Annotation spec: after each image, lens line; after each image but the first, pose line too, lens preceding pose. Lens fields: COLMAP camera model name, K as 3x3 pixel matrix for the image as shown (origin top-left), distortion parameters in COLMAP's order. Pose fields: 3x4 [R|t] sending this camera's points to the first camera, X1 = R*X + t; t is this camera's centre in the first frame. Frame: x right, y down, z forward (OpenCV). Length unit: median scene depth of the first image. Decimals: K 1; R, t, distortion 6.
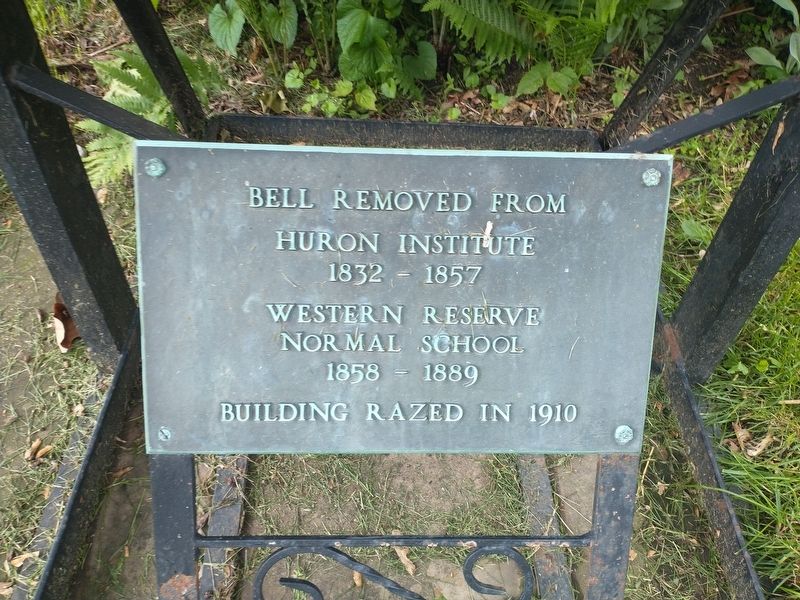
lens RADIAL K [[663.2, 0, 400.0], [0, 663.2, 300.0], [0, 0, 1]] dist [0.100294, -0.246954]
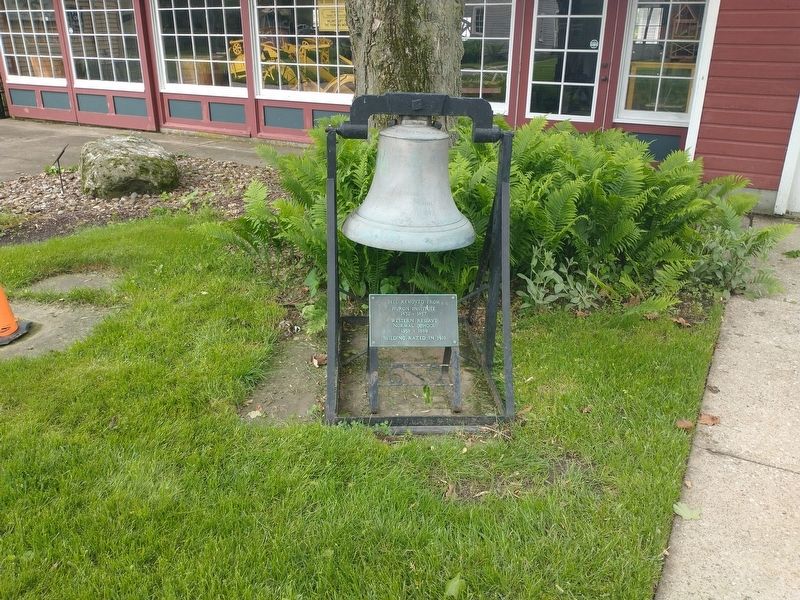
lens RADIAL K [[663.2, 0, 400.0], [0, 663.2, 300.0], [0, 0, 1]] dist [0.100294, -0.246954]
pose [[0.997561, -0.038838, 0.057996, -0.446701], [0.059554, 0.906943, -0.417022, 2.271377], [-0.036403, 0.419458, 0.907044, -4.345853]]
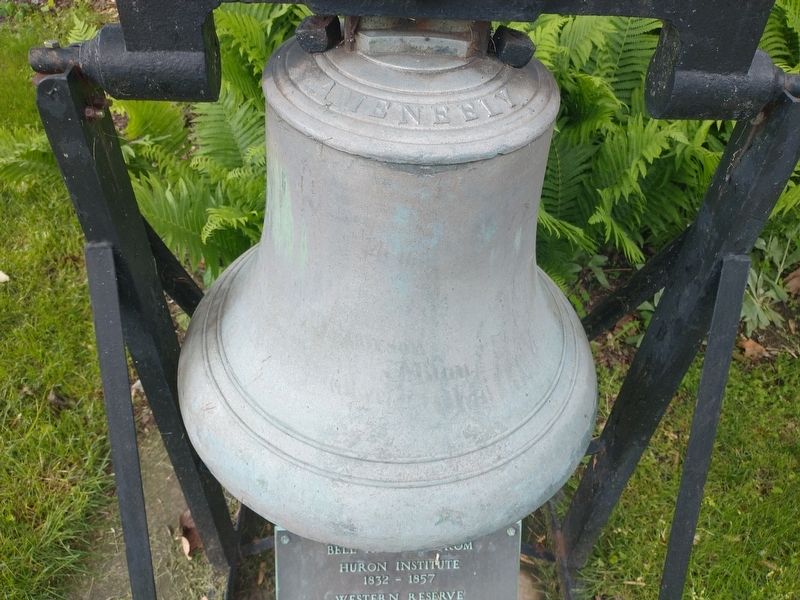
lens RADIAL K [[663.2, 0, 400.0], [0, 663.2, 300.0], [0, 0, 1]] dist [0.100294, -0.246954]
pose [[0.999622, -0.022330, 0.016016, -0.004552], [0.023083, 0.998557, -0.048493, -0.819669], [-0.014910, 0.048845, 0.998695, -1.182149]]
